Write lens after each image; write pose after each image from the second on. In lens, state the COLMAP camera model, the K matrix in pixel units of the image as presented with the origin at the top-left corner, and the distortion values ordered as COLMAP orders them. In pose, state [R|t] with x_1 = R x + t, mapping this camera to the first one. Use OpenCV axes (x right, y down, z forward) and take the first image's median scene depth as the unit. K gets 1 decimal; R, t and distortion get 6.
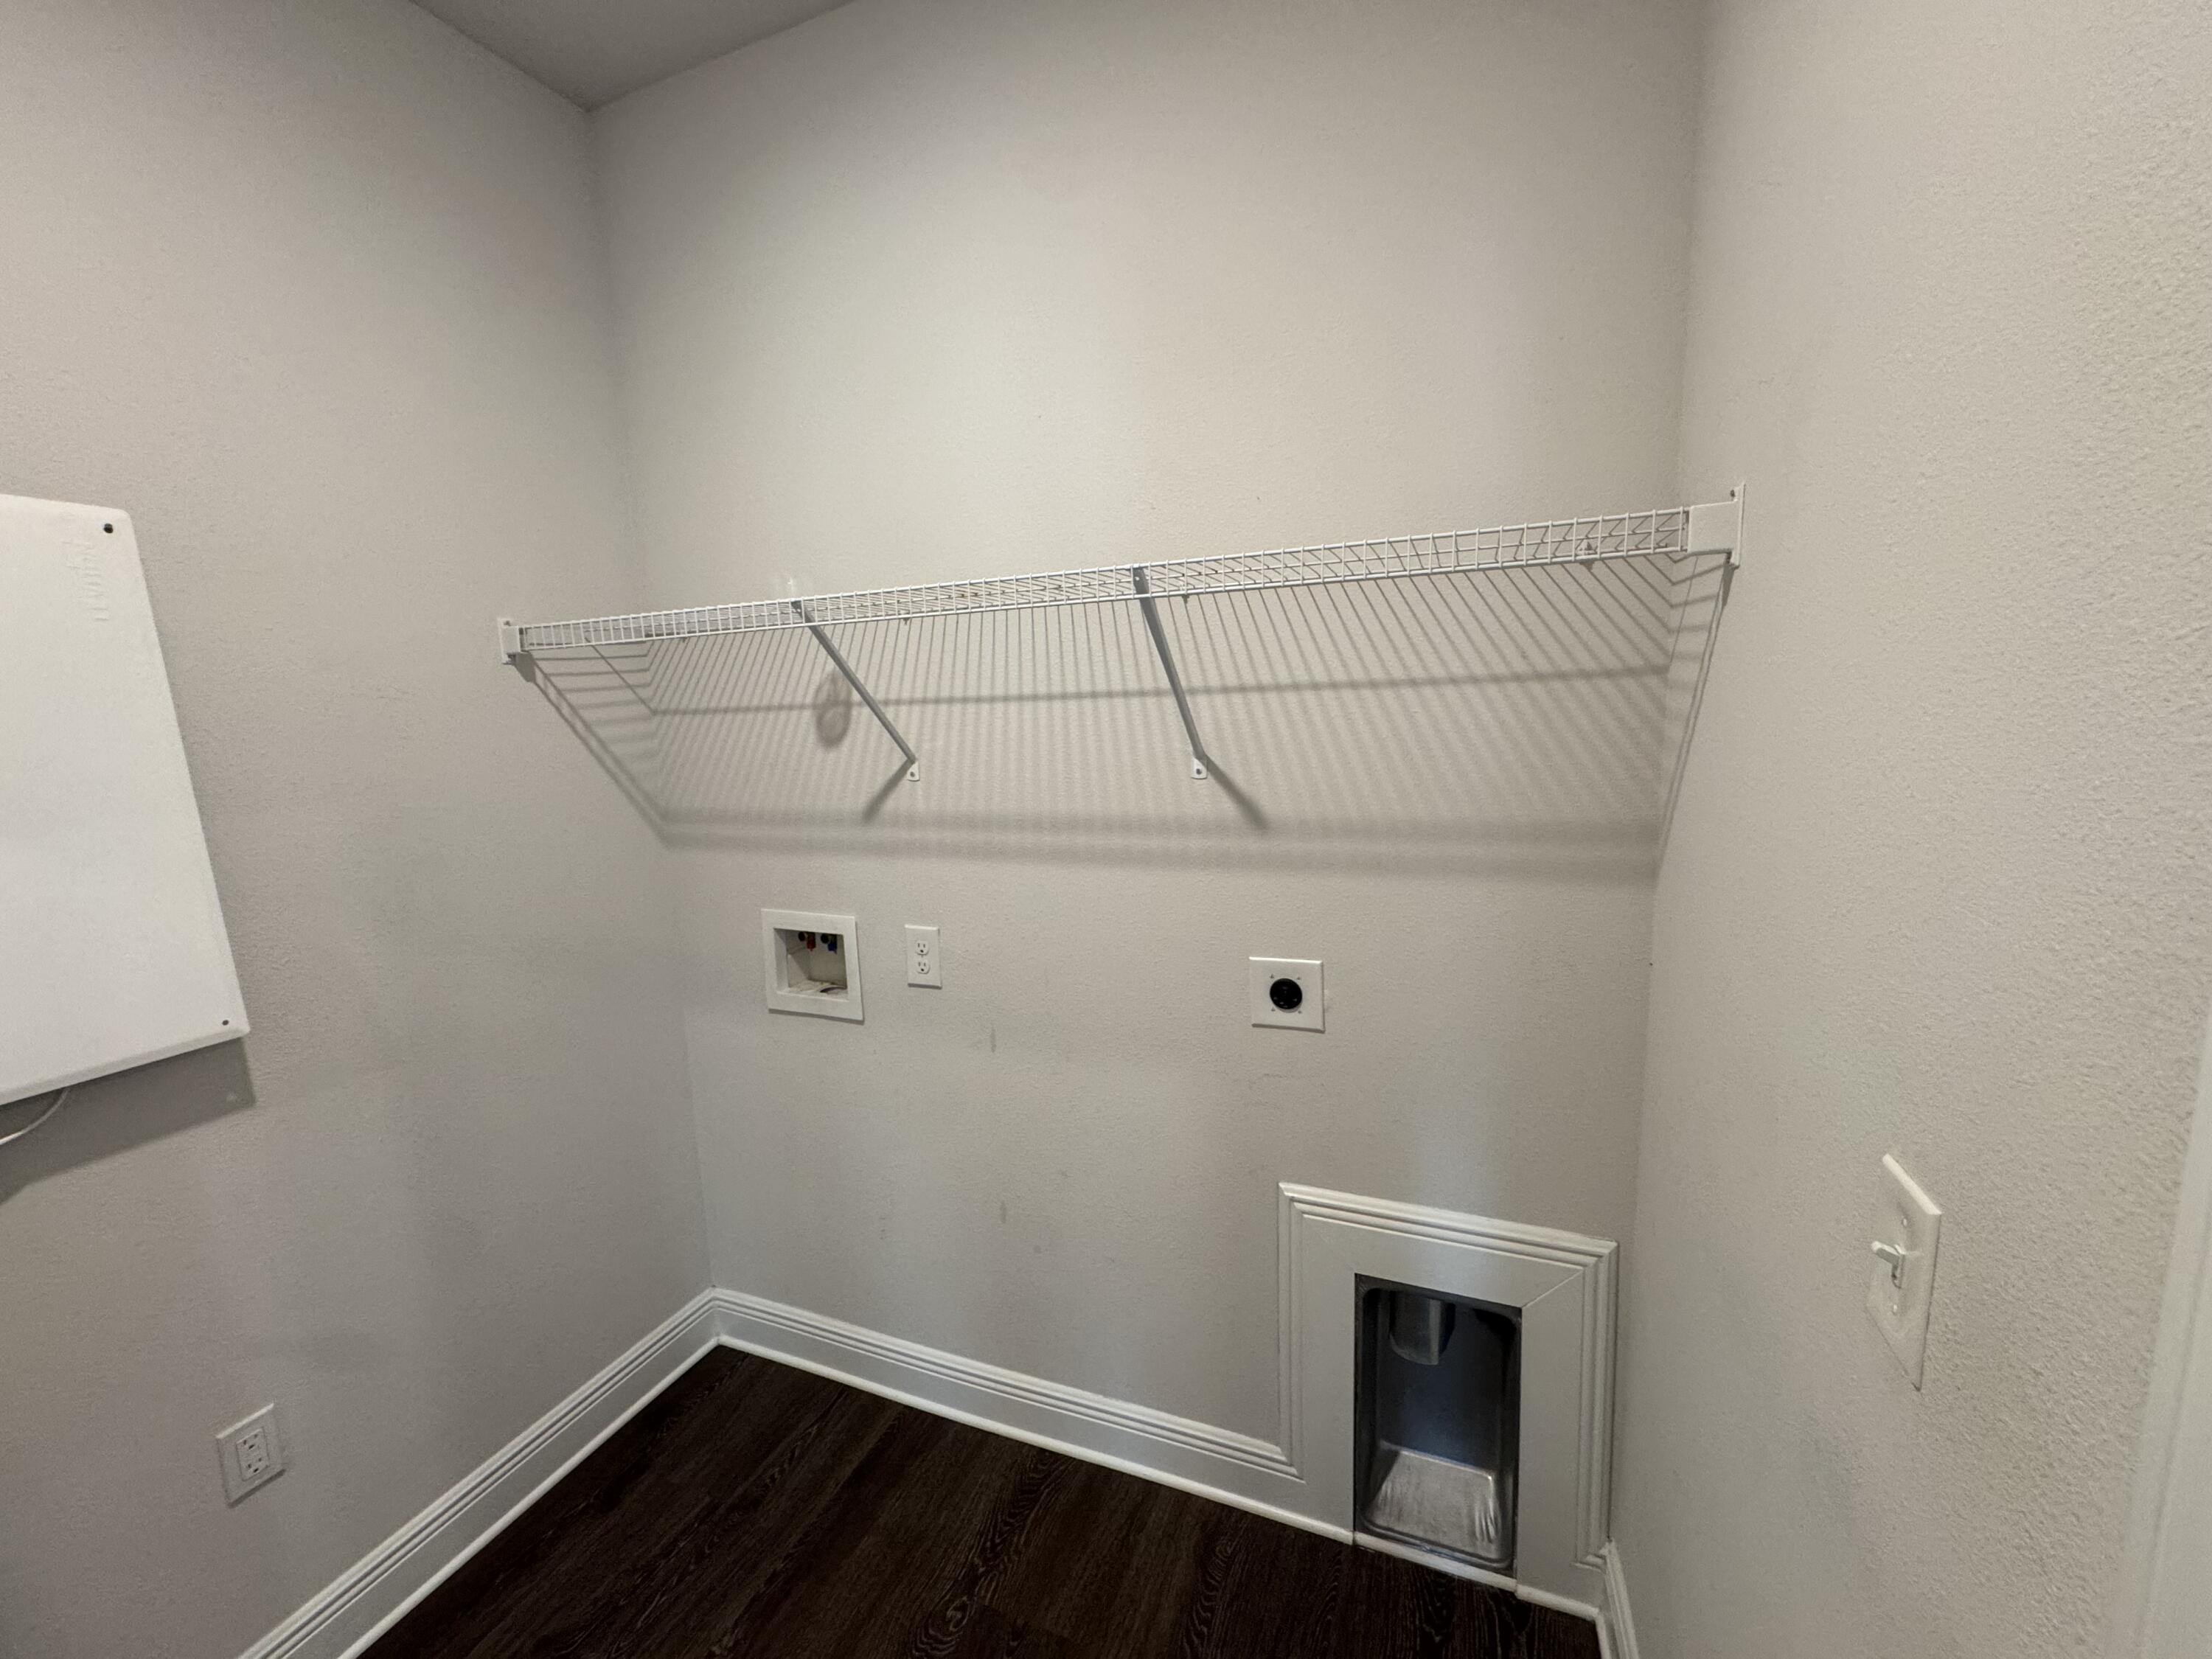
lens RADIAL K [[889.9, 0, 1105.8], [0, 889.9, 818.8], [0, 0, 1]] dist [-0.000475, -0.000096]
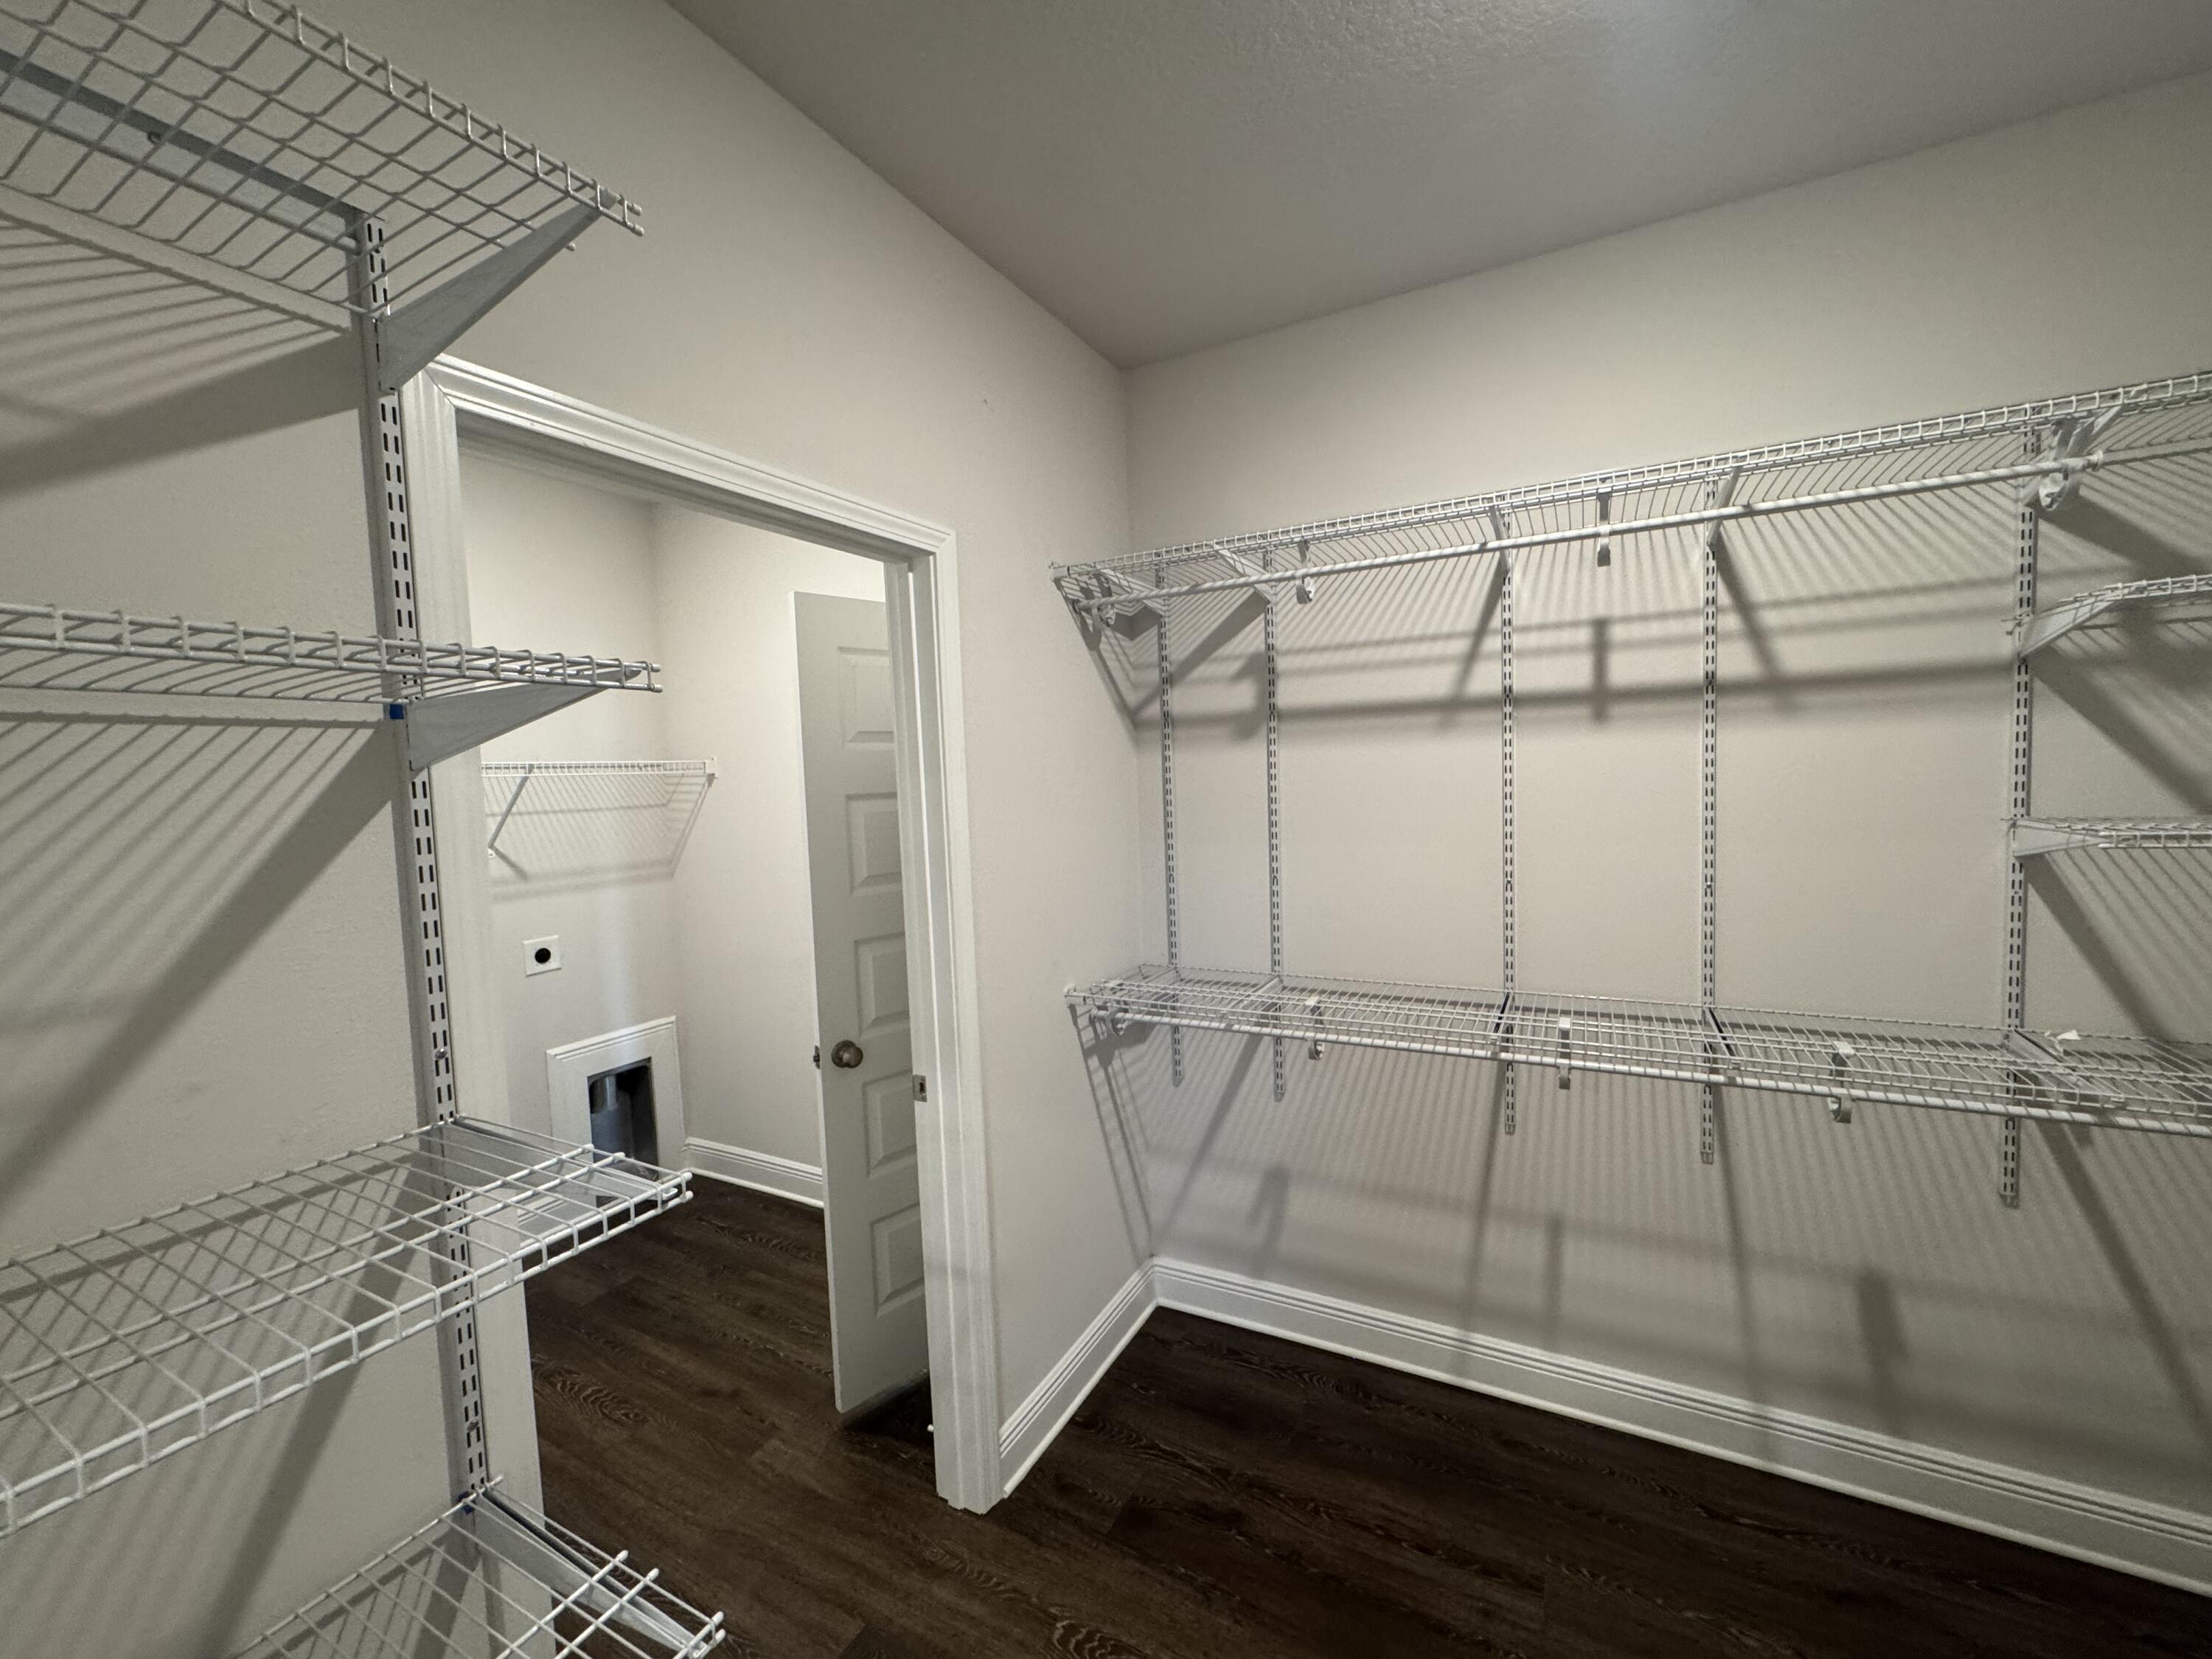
lens RADIAL K [[889.9, 0, 1101.2], [0, 889.9, 829.2], [0, 0, 1]] dist [-0.000475, -0.000096]
pose [[0.121056, -0.019676, 0.992451, -1.783335], [0.185184, 0.982699, -0.003106, 0.157463], [-0.975219, 0.184162, 0.122605, -0.636835]]
